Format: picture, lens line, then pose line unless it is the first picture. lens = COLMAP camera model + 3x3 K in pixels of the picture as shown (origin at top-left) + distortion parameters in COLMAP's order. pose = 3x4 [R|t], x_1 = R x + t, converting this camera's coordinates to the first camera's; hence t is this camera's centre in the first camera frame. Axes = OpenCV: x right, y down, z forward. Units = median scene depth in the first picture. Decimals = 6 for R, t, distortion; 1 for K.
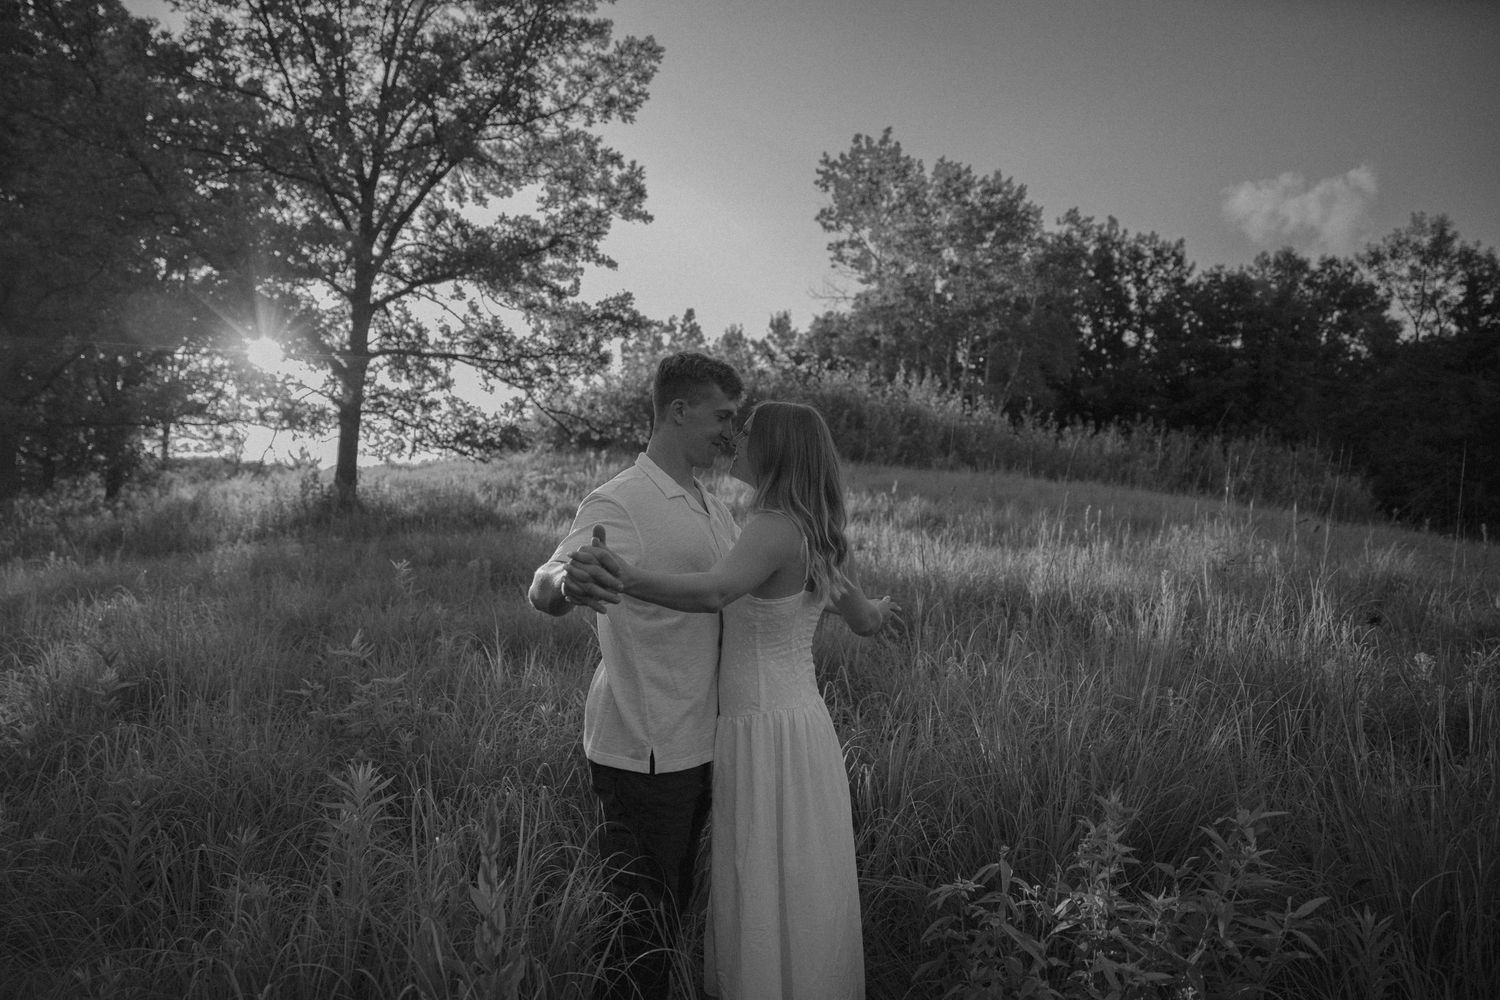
lens RADIAL K [[1115.5, 0, 749.4], [0, 1115.5, 495.1], [0, 0, 1]] dist [-0.084136, 0.112718]
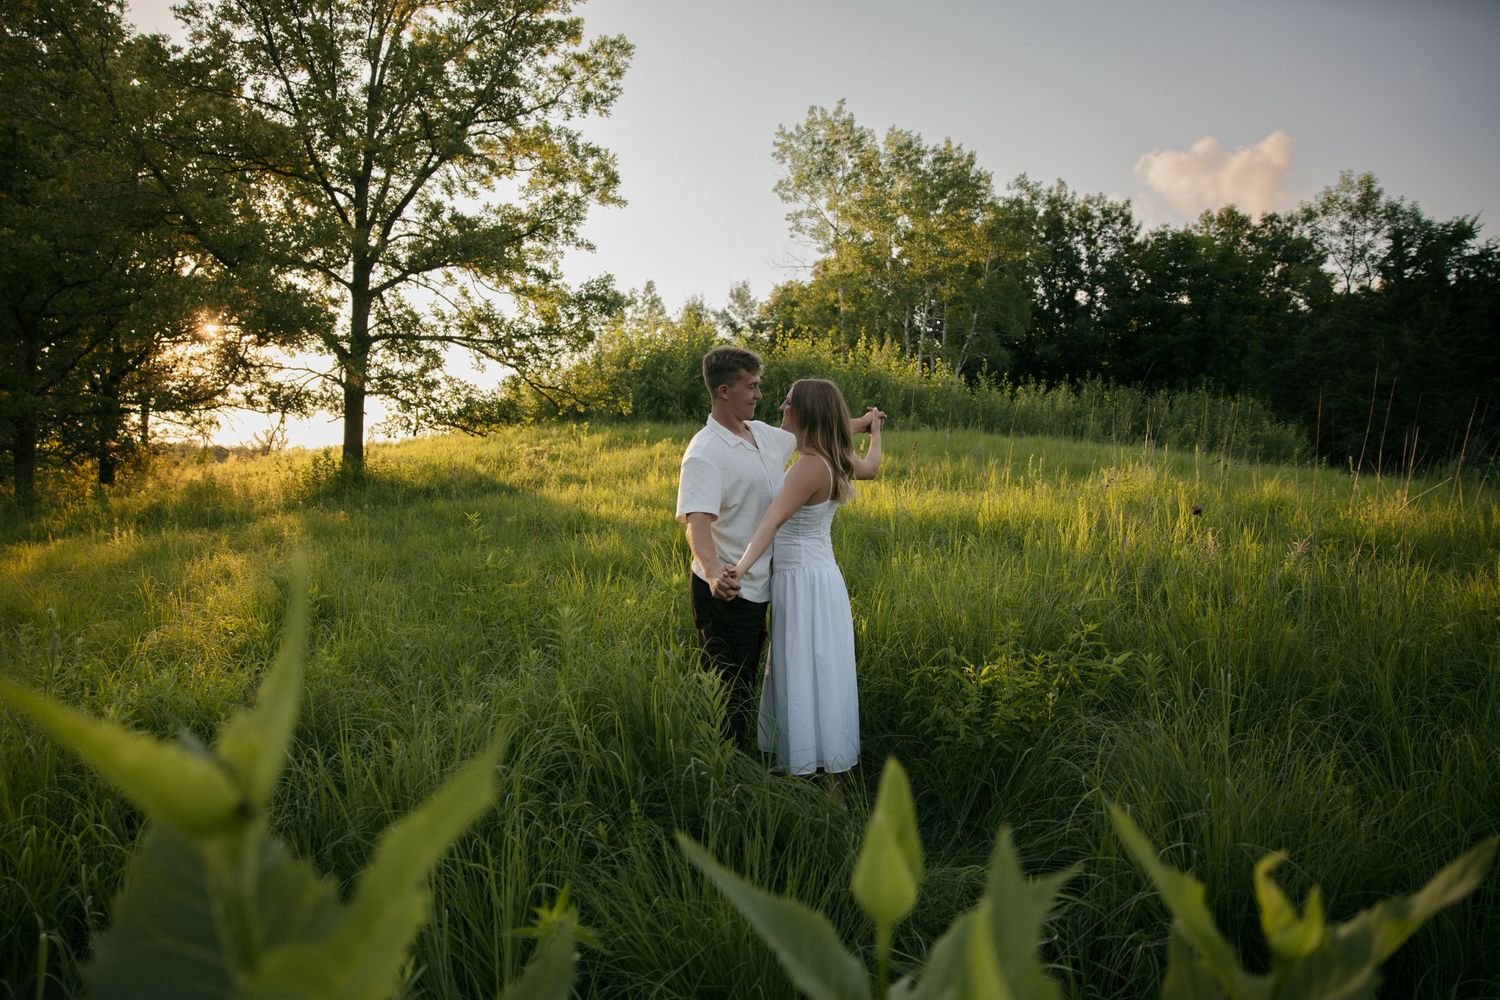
lens RADIAL K [[1195.3, 0, 744.6], [0, 1195.3, 497.6], [0, 0, 1]] dist [-0.062273, 0.133374]
pose [[0.998640, -0.036113, 0.037604, -0.028613], [0.035190, 0.999070, 0.024923, 0.009468], [-0.038469, -0.023566, 0.998982, -0.161050]]
